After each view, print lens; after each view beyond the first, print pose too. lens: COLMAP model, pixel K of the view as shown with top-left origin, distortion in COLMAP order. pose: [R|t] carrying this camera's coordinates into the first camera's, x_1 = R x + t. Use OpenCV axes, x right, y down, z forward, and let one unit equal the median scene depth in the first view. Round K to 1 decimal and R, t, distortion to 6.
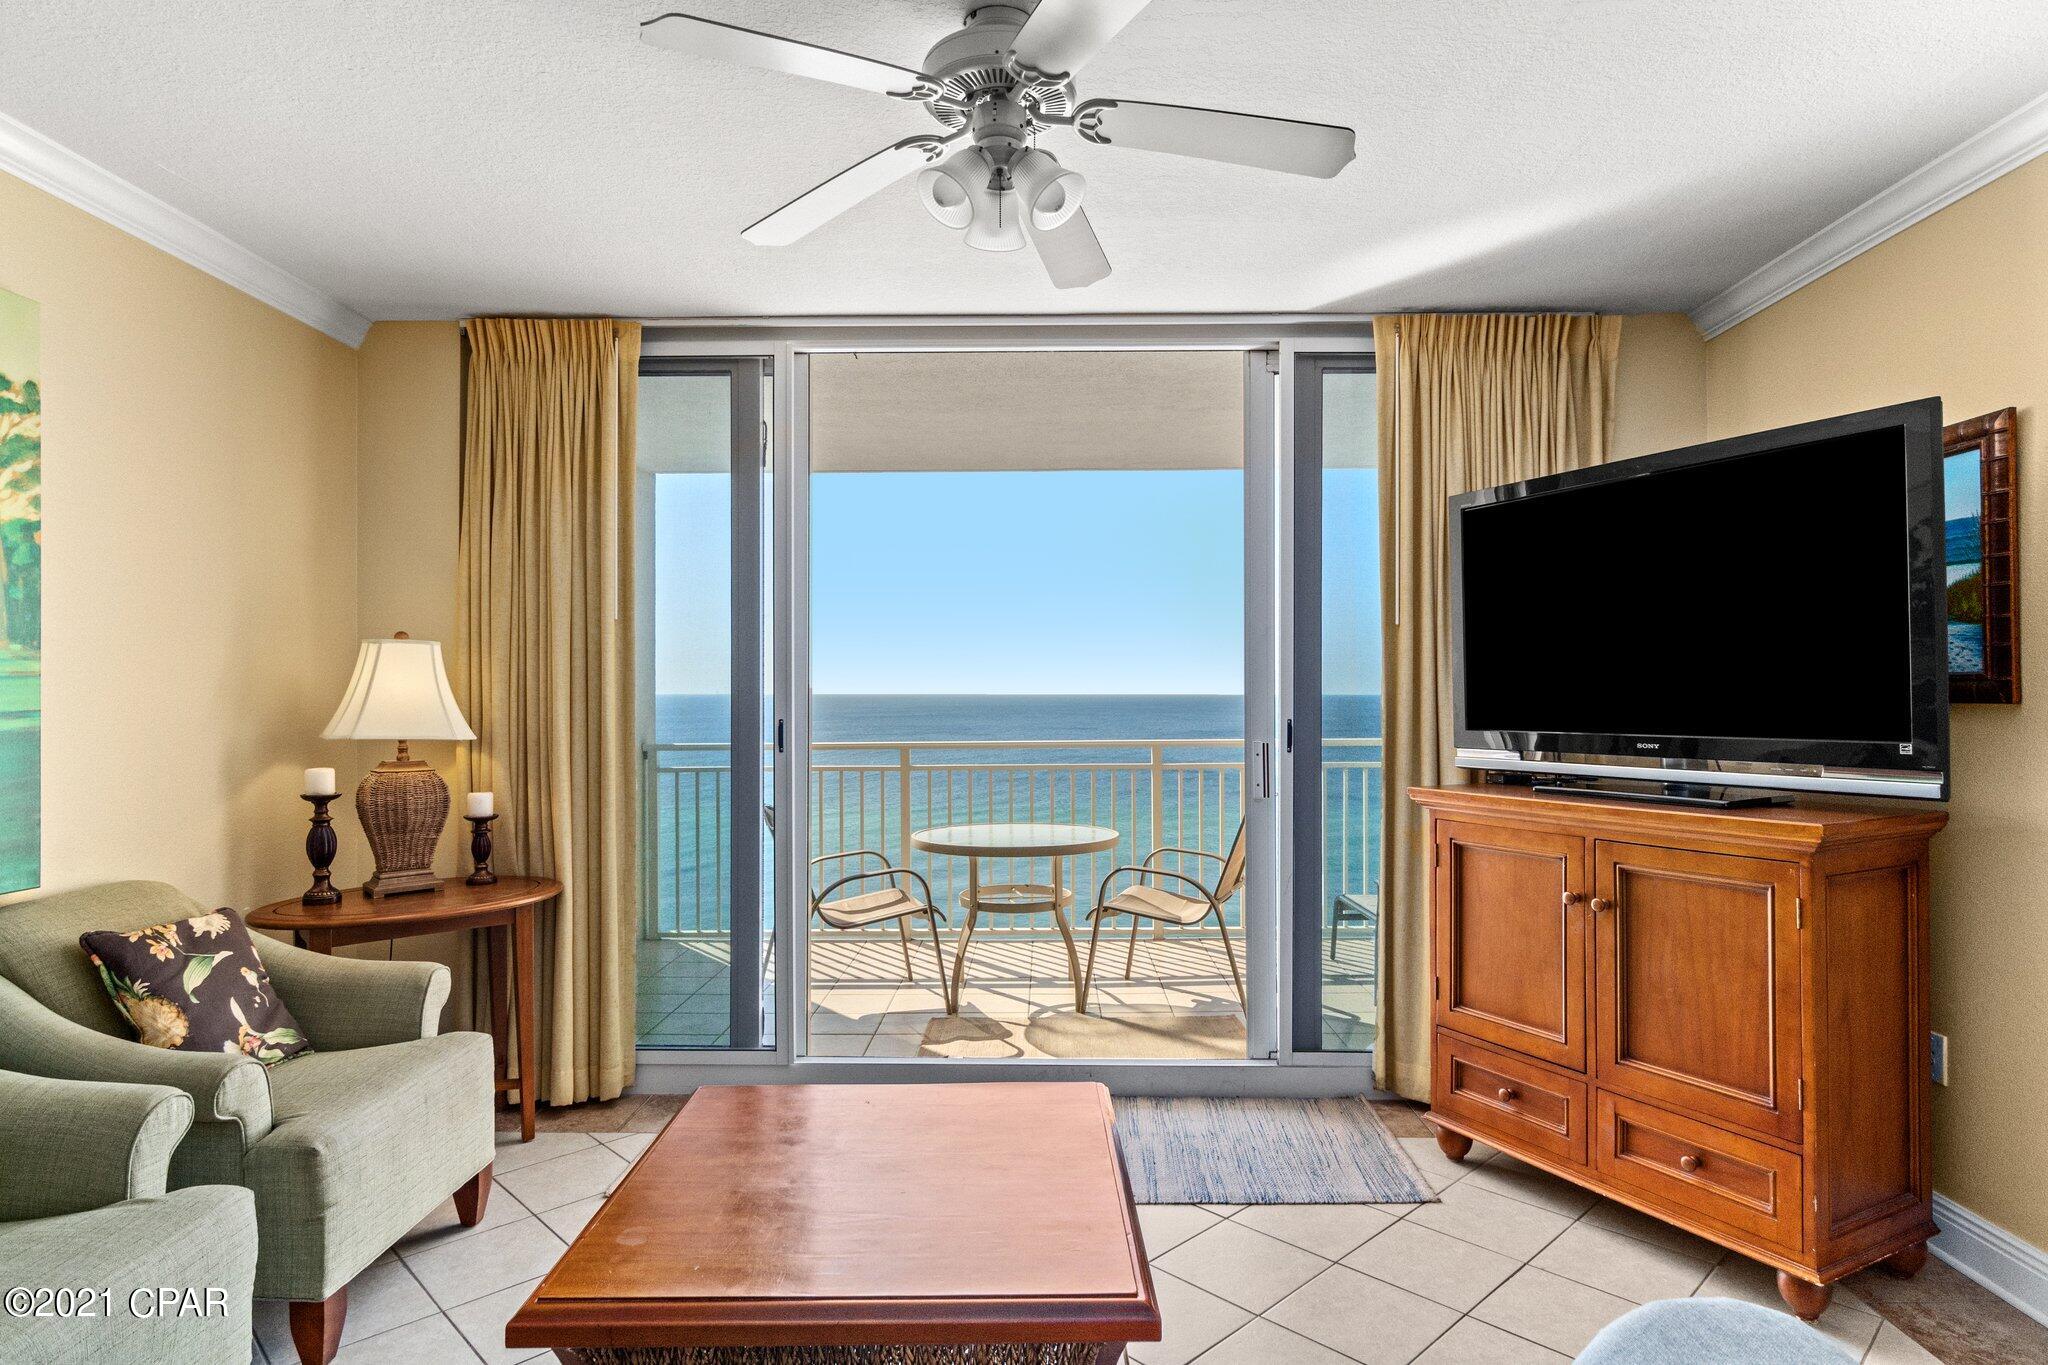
lens RADIAL K [[1123.2, 0, 1031.3], [0, 1123.2, 693.1], [0, 0, 1]] dist [-0.004622, -0.003548]
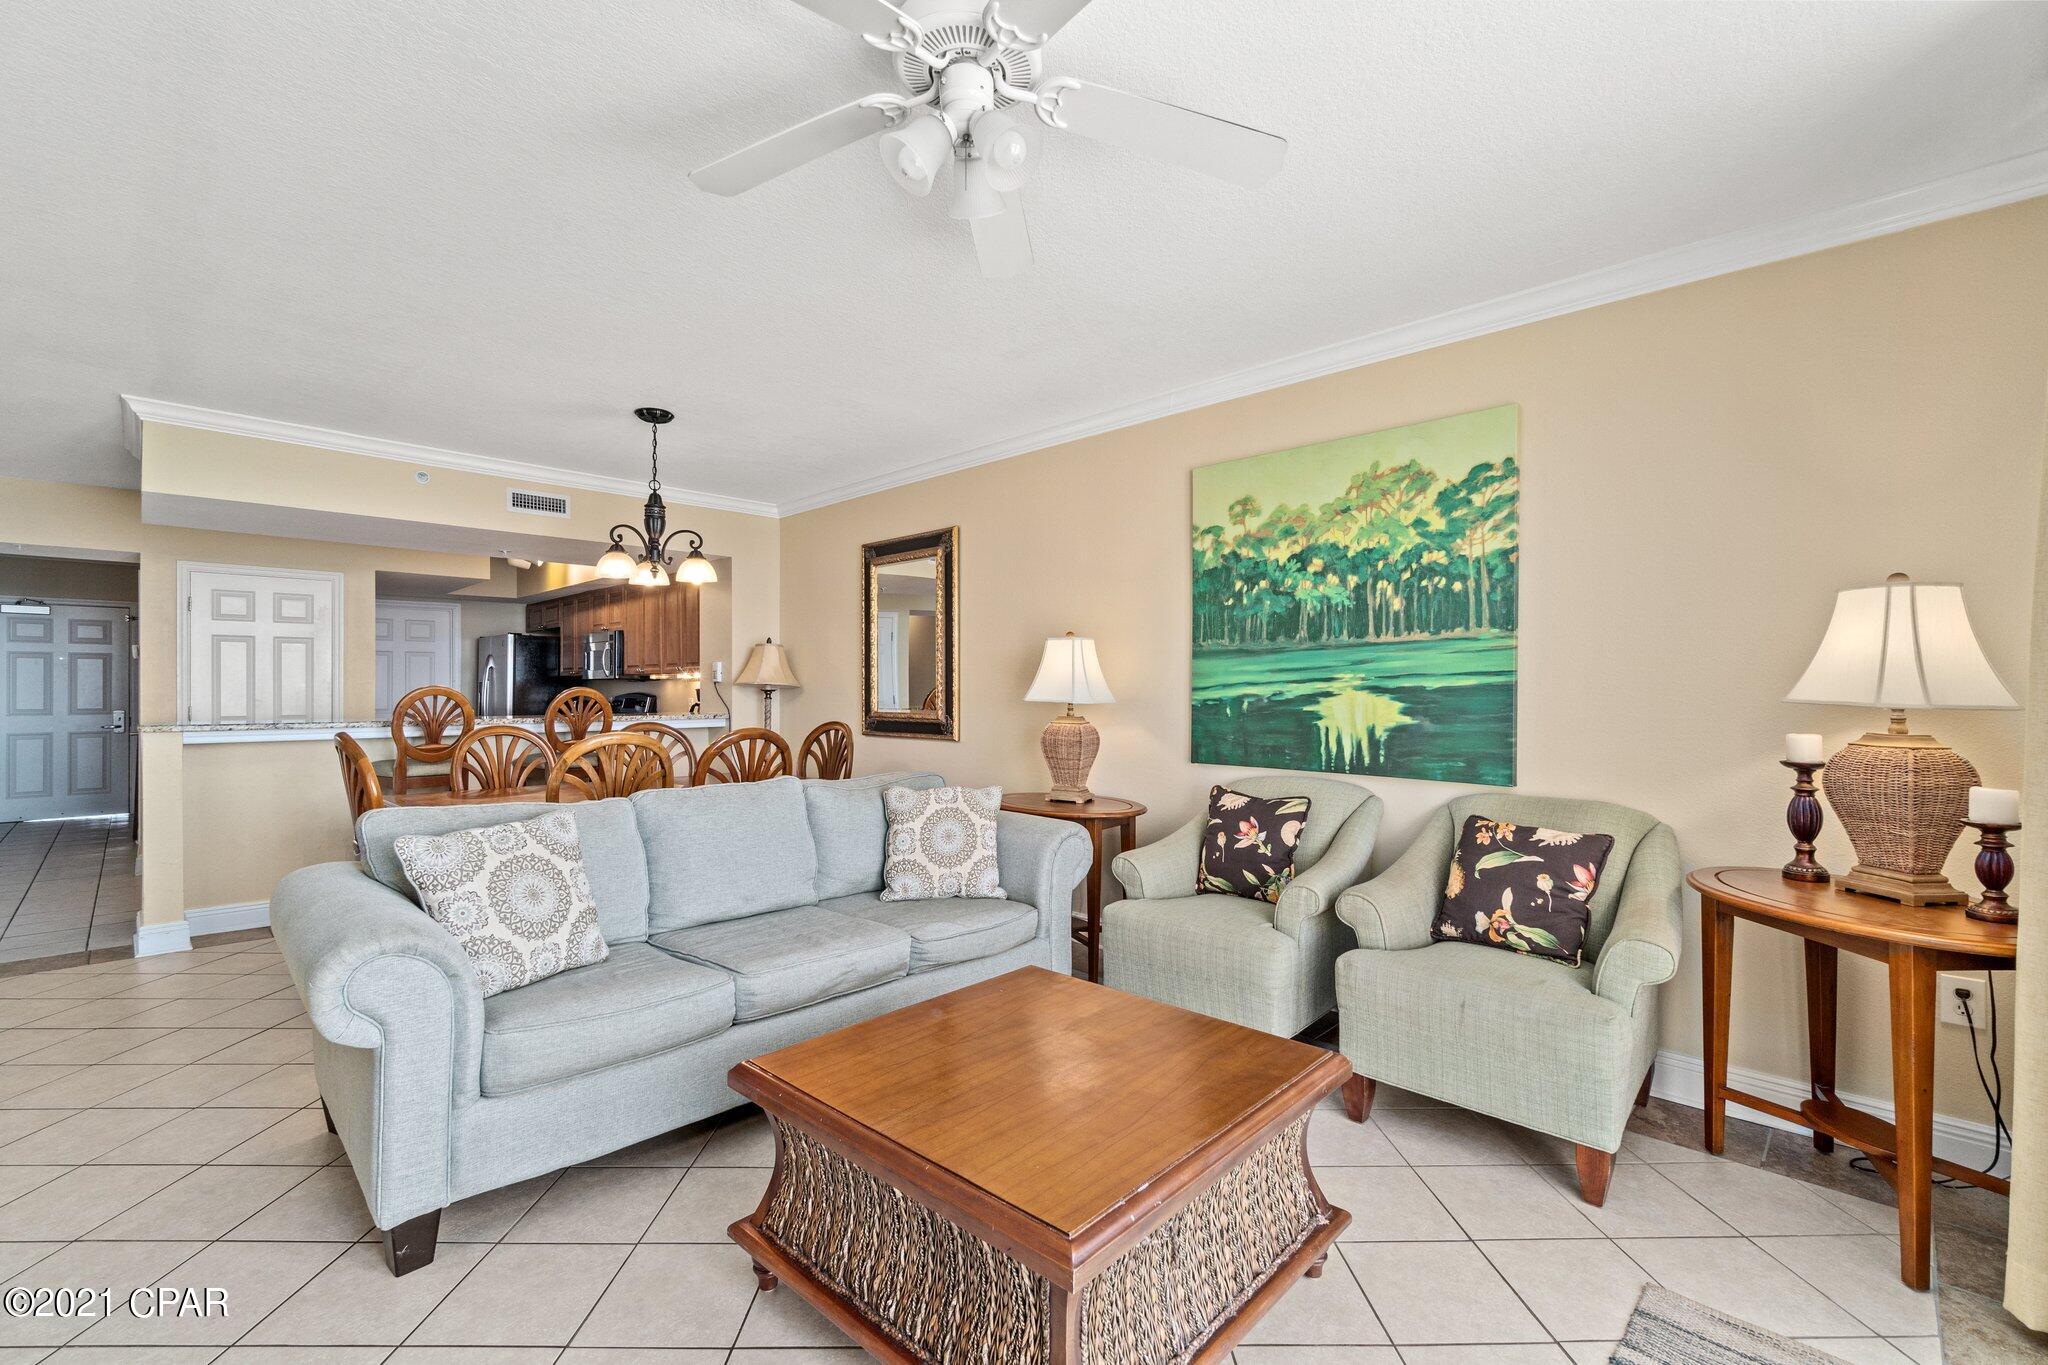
lens RADIAL K [[884.9, 0, 1032.6], [0, 884.9, 684.3], [0, 0, 1]] dist [-0.008502, 0.001729]
pose [[-0.685820, 0.002163, -0.727768, 0.349816], [0.001863, 0.999998, 0.001216, 0.024859], [0.727769, -0.000522, -0.685823, 1.068758]]
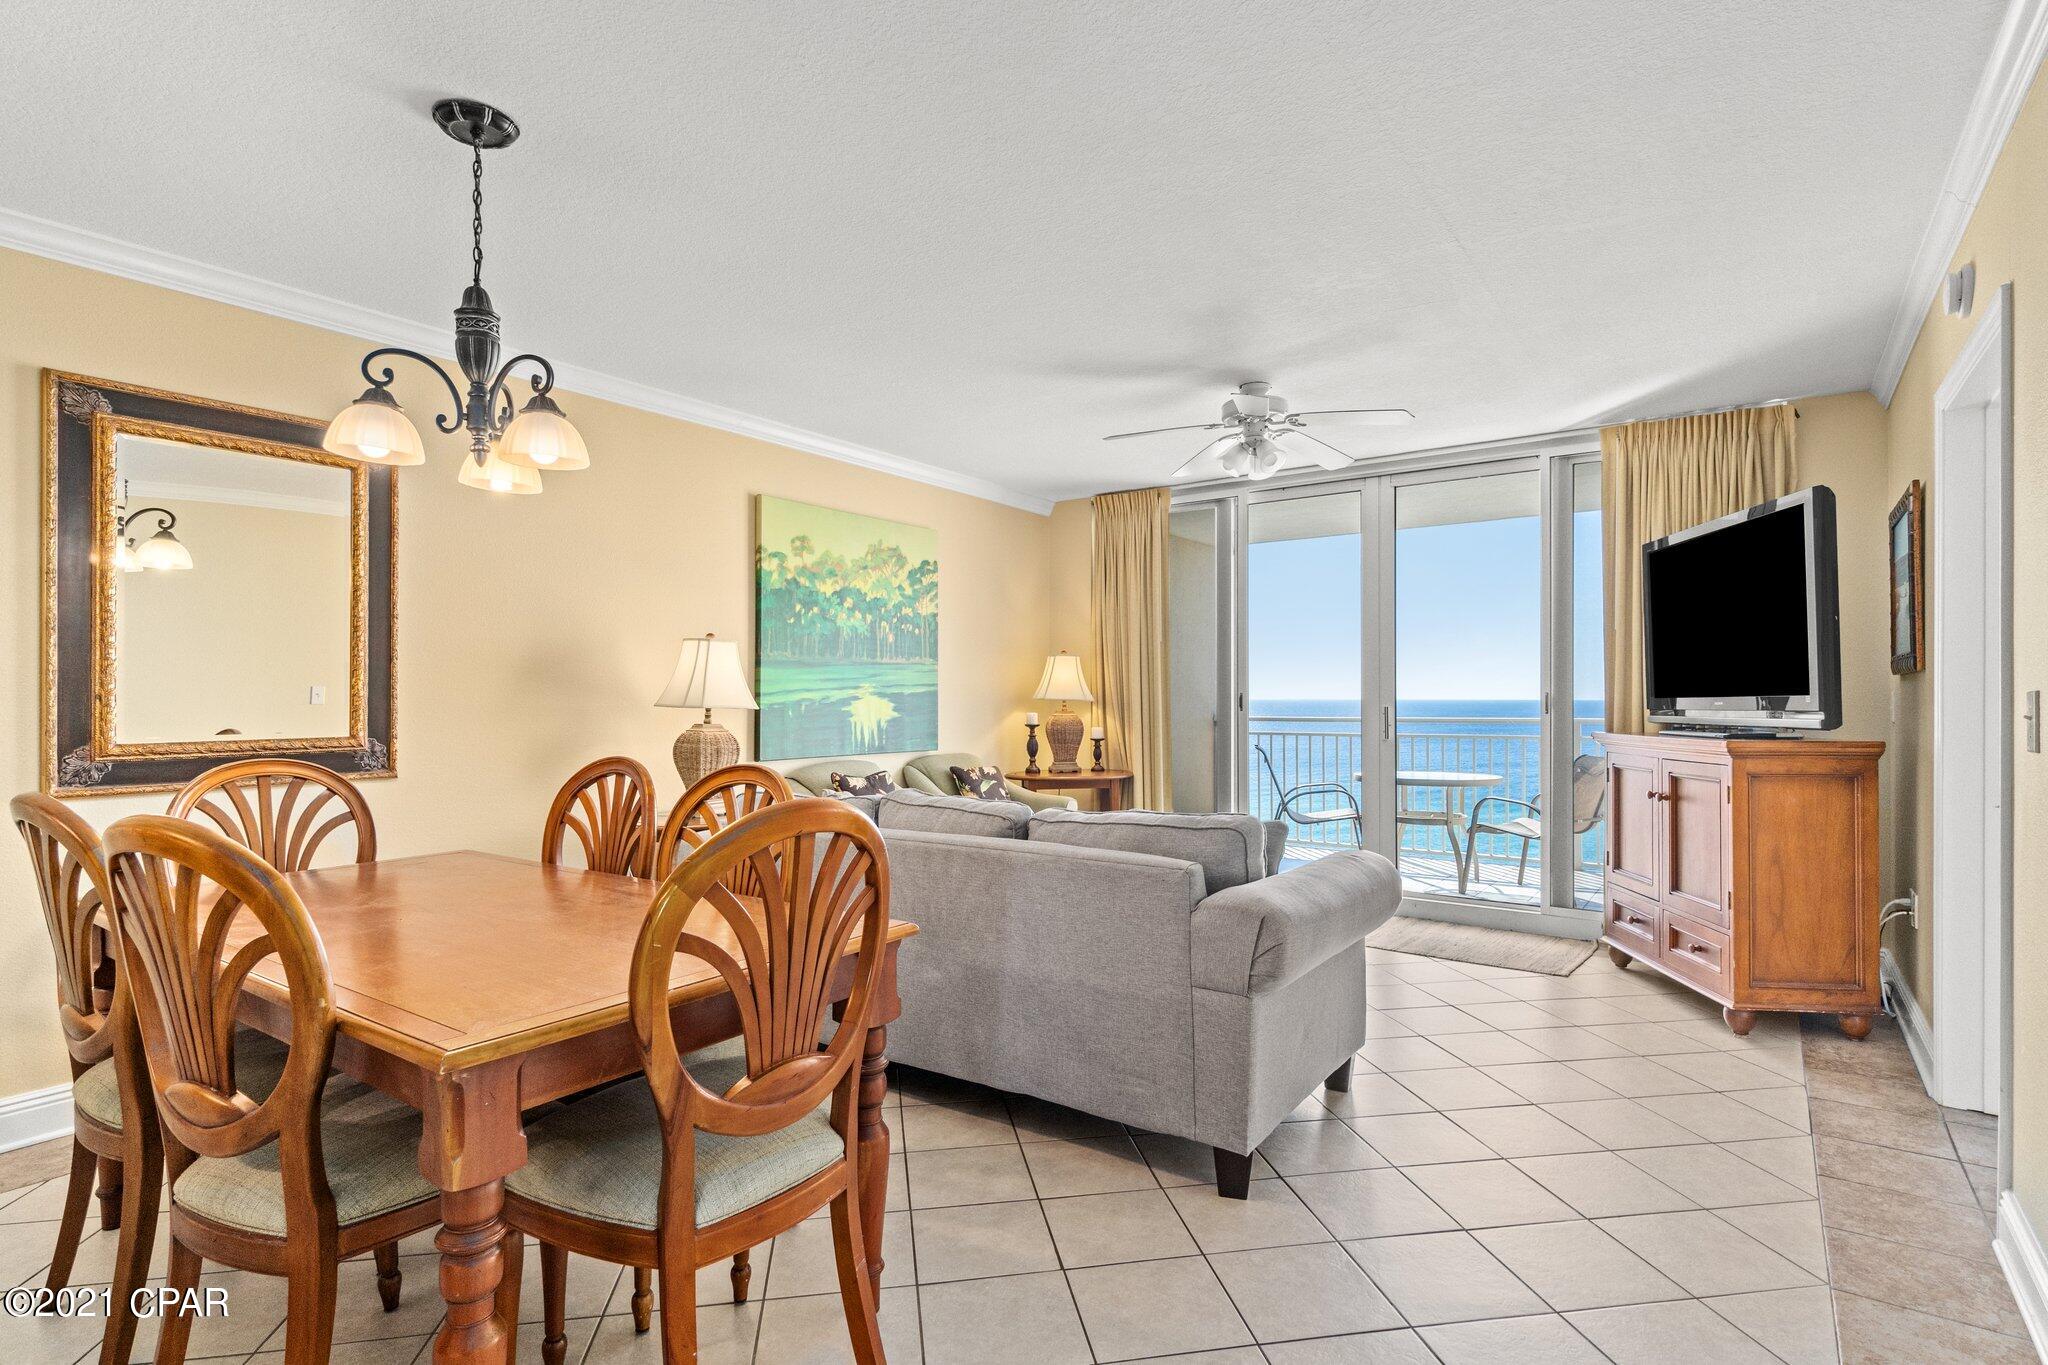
lens RADIAL K [[980.8, 0, 1022.2], [0, 980.8, 691.9], [0, 0, 1]] dist [-0.009652, -0.000399]
pose [[0.815525, -0.001587, -0.578720, 0.500078], [-0.001082, 0.999990, -0.004267, 0.035521], [0.578721, 0.004106, 0.815515, -0.628179]]
